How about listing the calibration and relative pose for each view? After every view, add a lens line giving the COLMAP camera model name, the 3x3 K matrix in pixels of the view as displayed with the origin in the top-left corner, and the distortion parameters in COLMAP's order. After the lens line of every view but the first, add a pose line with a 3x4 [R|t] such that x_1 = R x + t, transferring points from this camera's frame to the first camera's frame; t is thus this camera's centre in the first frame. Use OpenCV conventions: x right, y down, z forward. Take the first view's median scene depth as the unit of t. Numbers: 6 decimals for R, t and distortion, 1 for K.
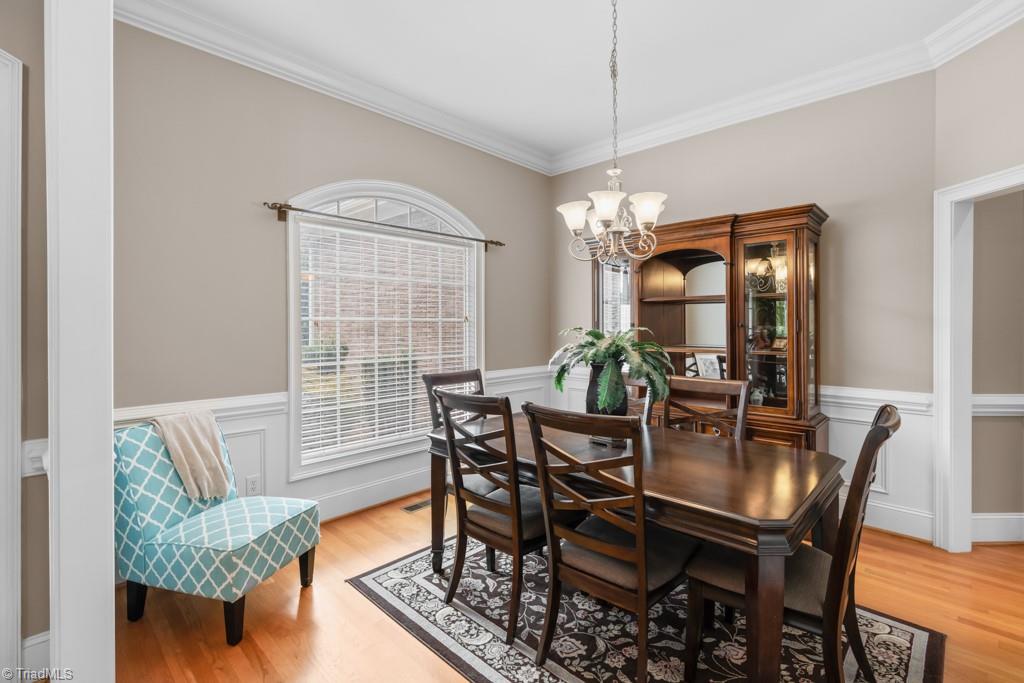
lens RADIAL K [[467.3, 0, 516.0], [0, 467.3, 332.2], [0, 0, 1]] dist [-0.002890, 0.000632]
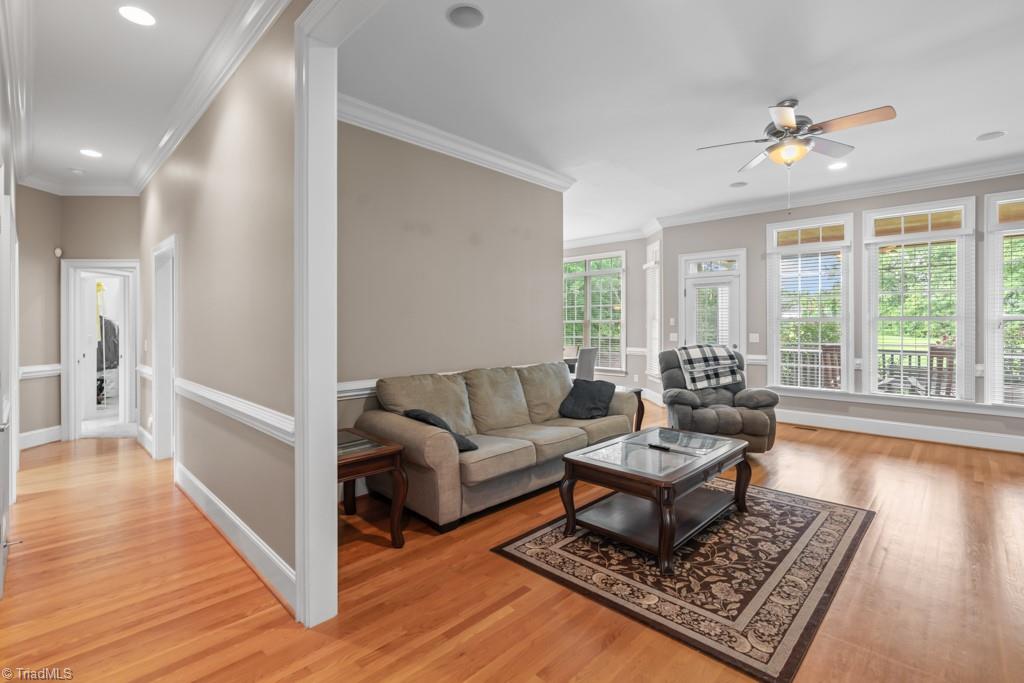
lens RADIAL K [[467.3, 0, 524.3], [0, 467.3, 324.3], [0, 0, 1]] dist [-0.002890, 0.000632]
pose [[-0.006341, -0.002313, 0.999977, -1.190353], [0.011041, 0.999936, 0.002383, -0.032896], [-0.999919, 0.011056, -0.006315, 1.563377]]
